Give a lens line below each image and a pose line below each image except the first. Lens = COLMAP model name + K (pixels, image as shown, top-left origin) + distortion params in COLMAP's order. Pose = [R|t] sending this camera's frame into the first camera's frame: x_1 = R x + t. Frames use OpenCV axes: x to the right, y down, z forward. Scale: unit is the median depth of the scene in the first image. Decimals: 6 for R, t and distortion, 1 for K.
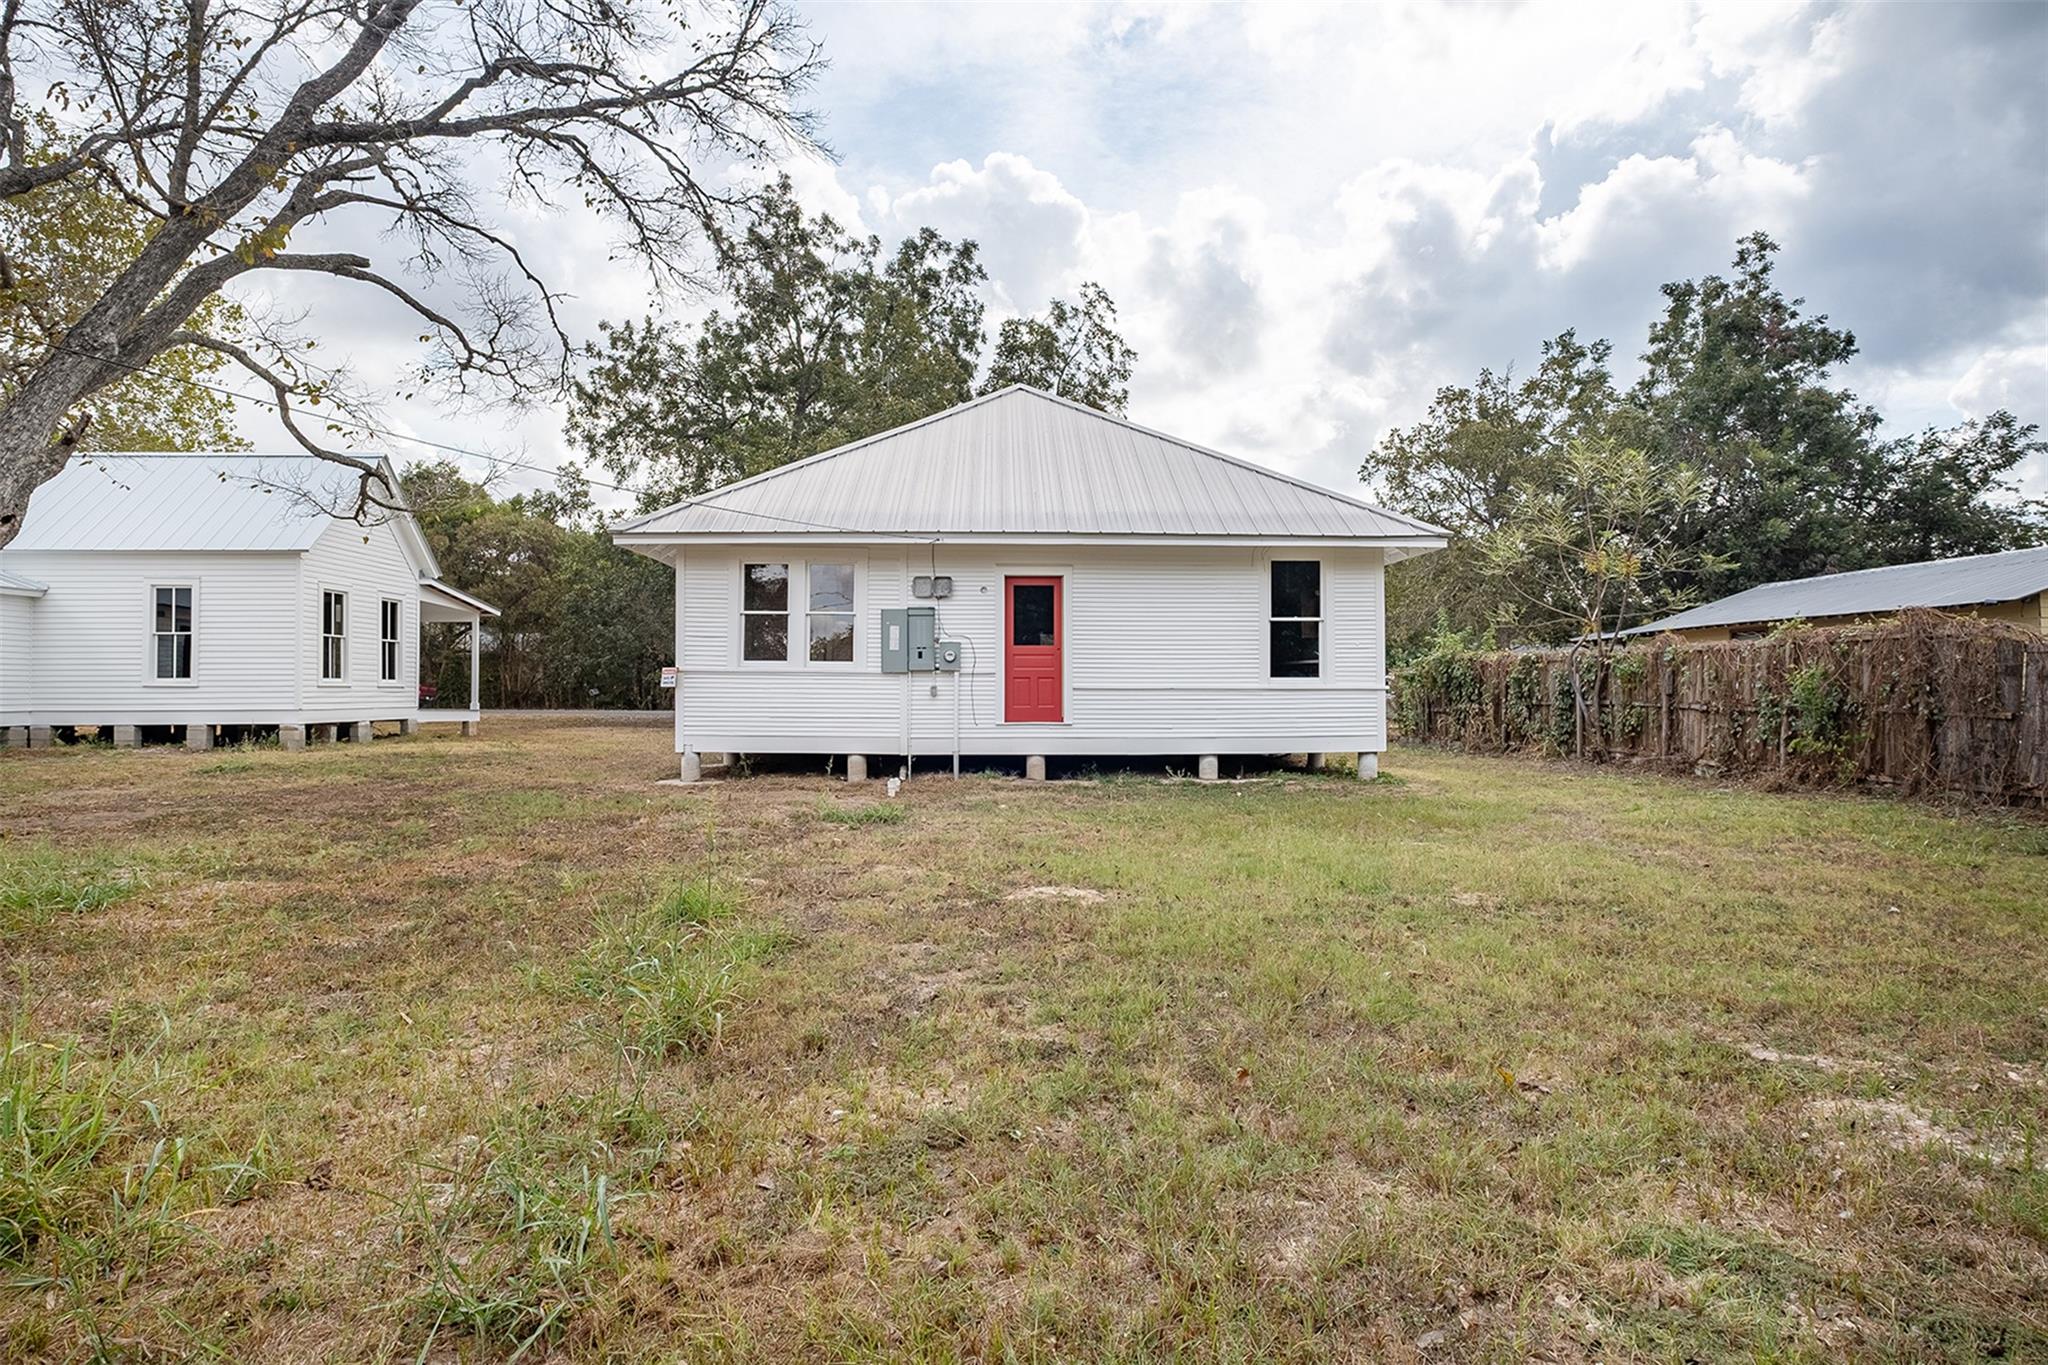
lens RADIAL K [[1027.1, 0, 1024.0], [0, 1027.1, 682.5], [0, 0, 1]] dist [0.001007, -0.014521]
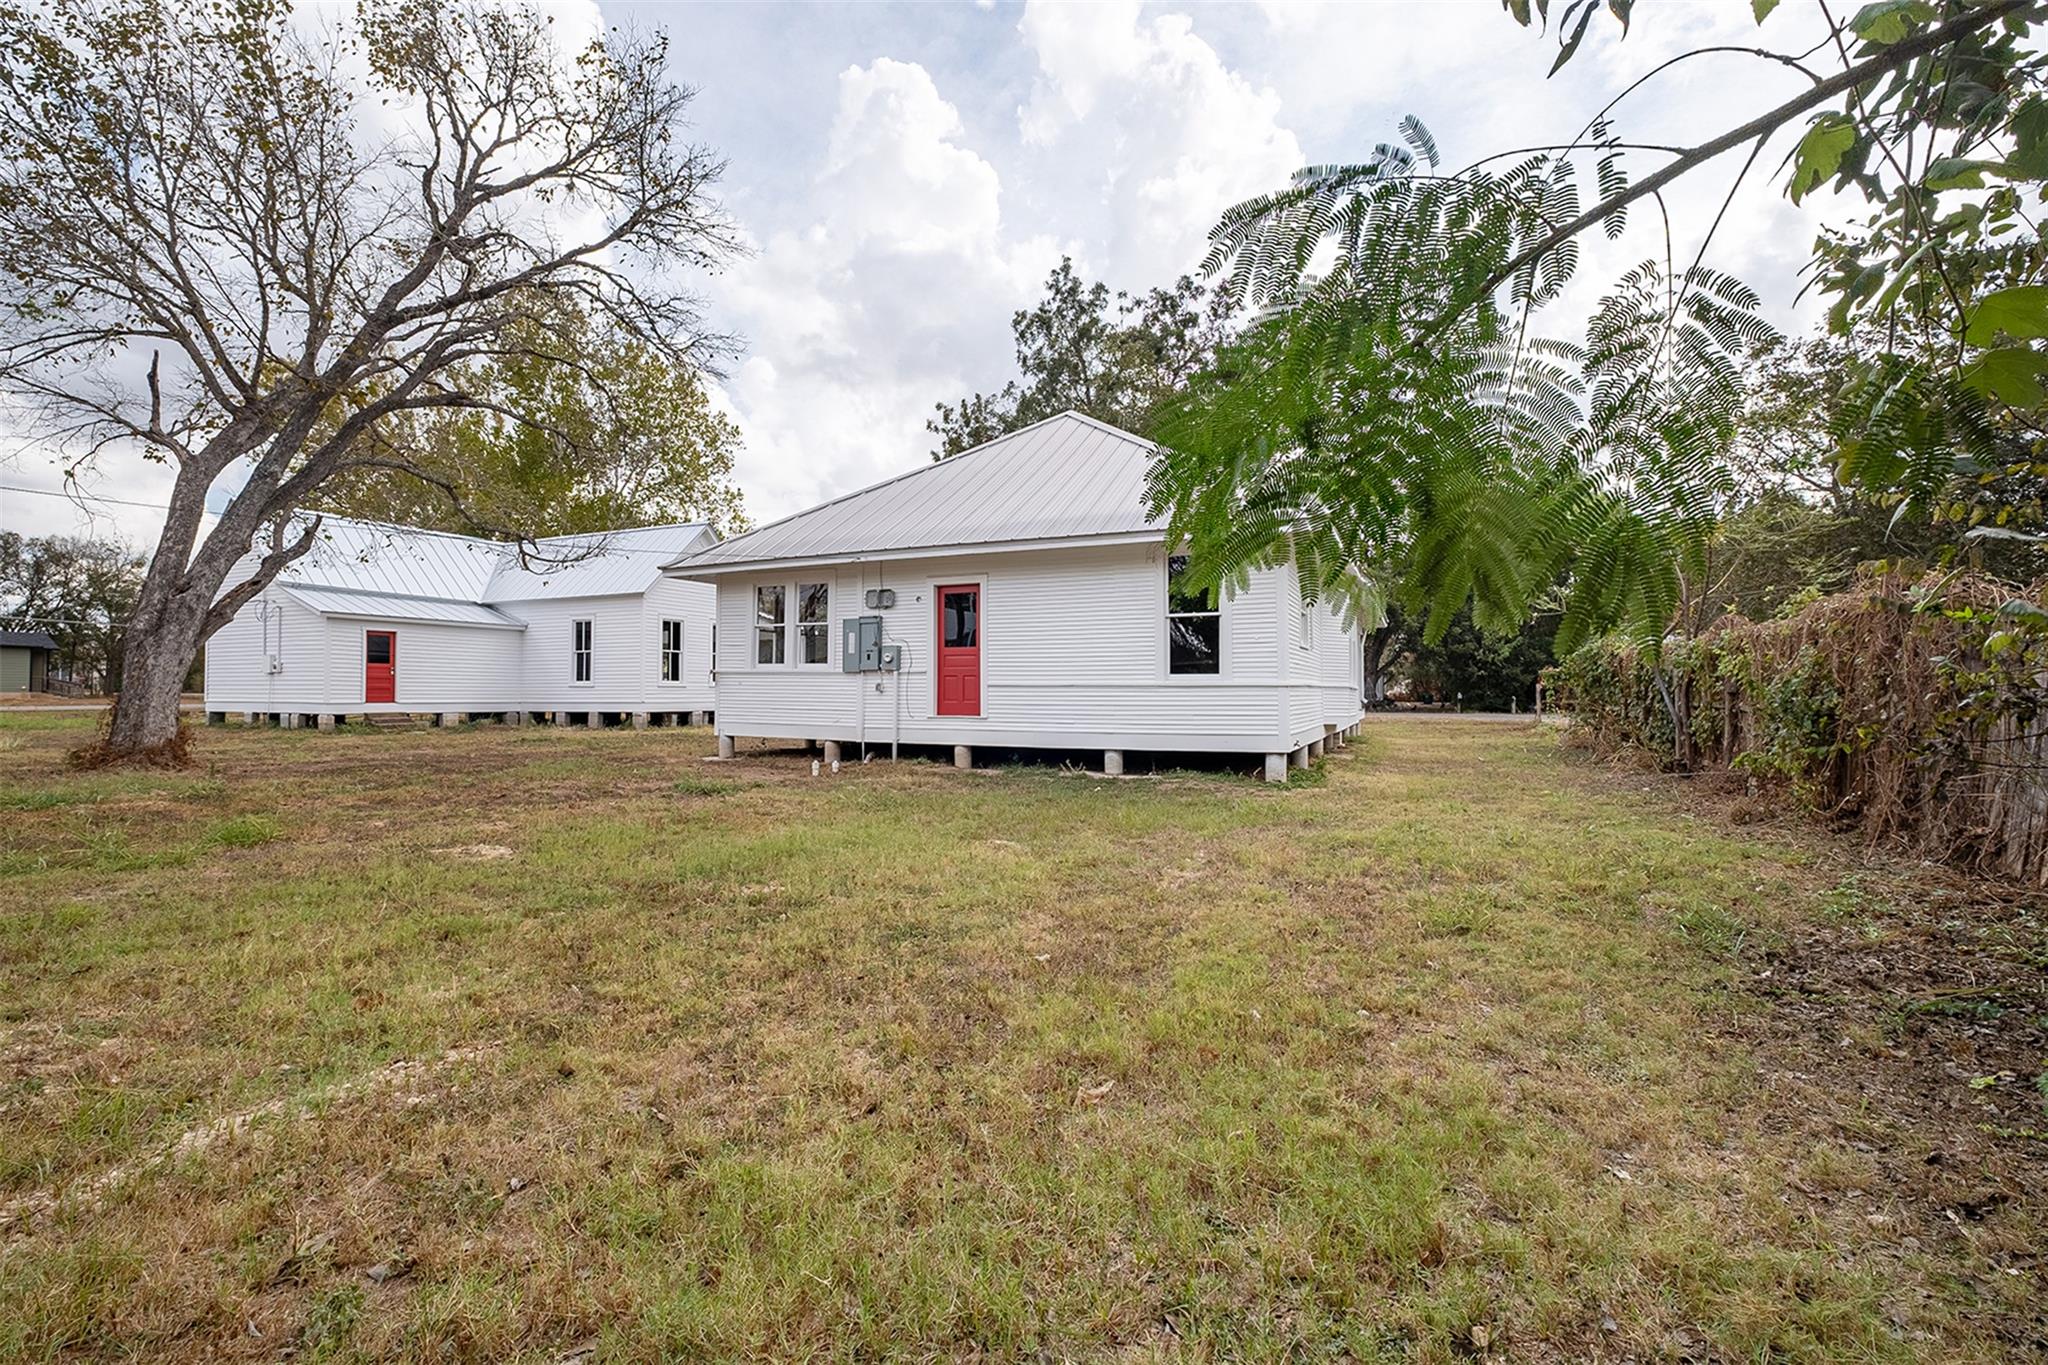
lens RADIAL K [[892.4, 0, 1024.0], [0, 892.4, 682.5], [0, 0, 1]] dist [-0.000167, -0.000002]
pose [[0.891987, -0.002472, -0.452055, 0.503164], [-0.000300, 0.999982, -0.006060, 0.008201], [0.452062, 0.005541, 0.891969, 0.166820]]
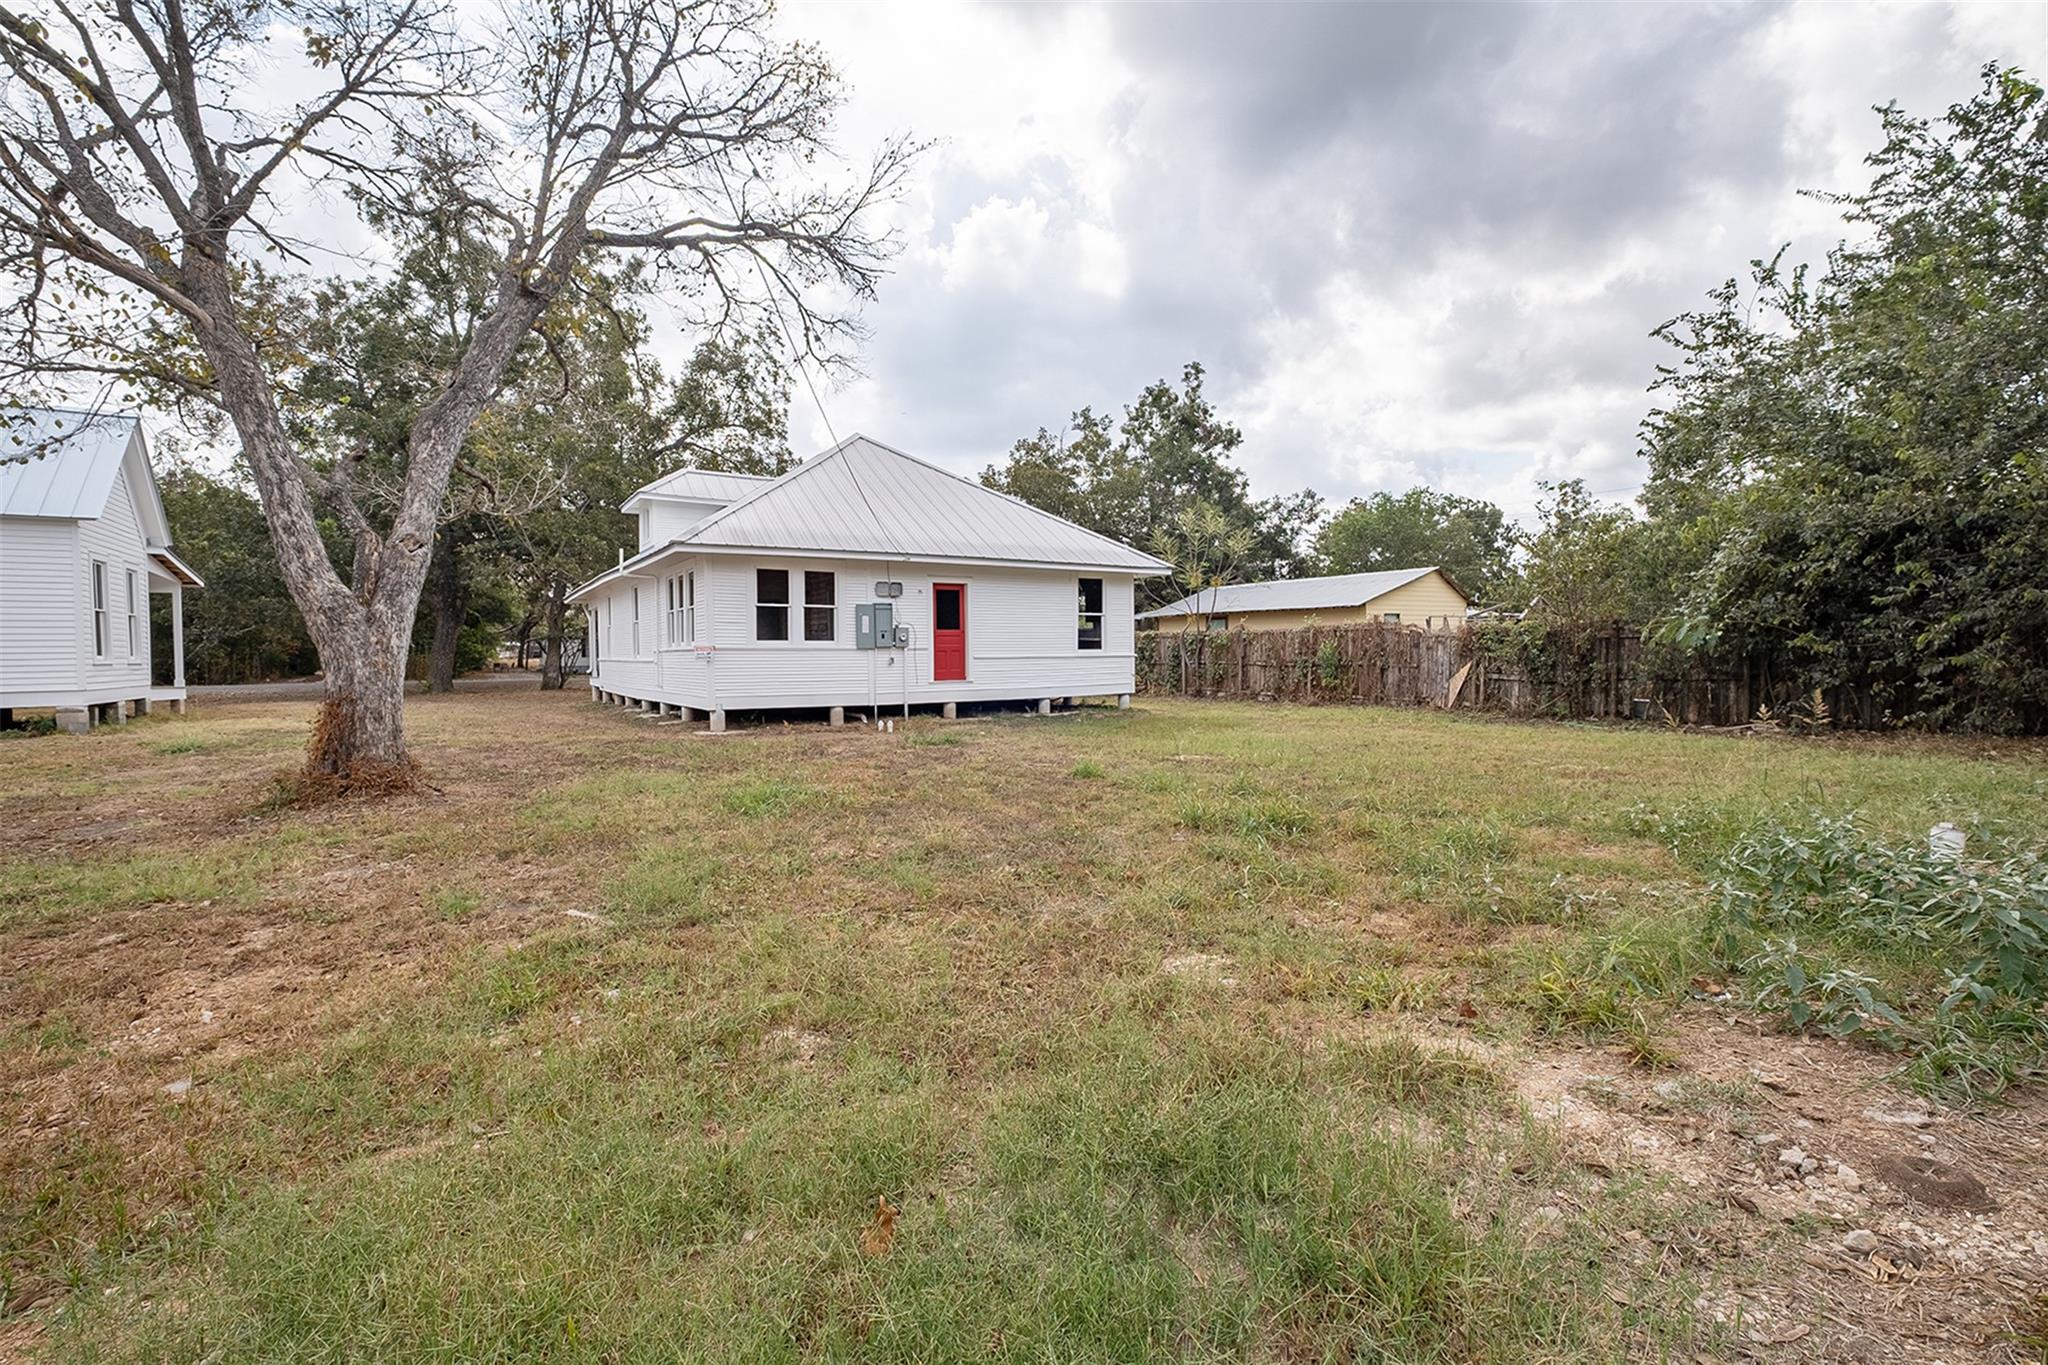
lens RADIAL K [[892.4, 0, 1024.0], [0, 892.4, 682.5], [0, 0, 1]] dist [-0.000167, -0.000002]
pose [[0.862743, -0.026641, 0.504940, -0.551962], [0.005668, 0.999058, 0.043026, -0.014403], [-0.505610, -0.034258, 0.862081, -0.184059]]
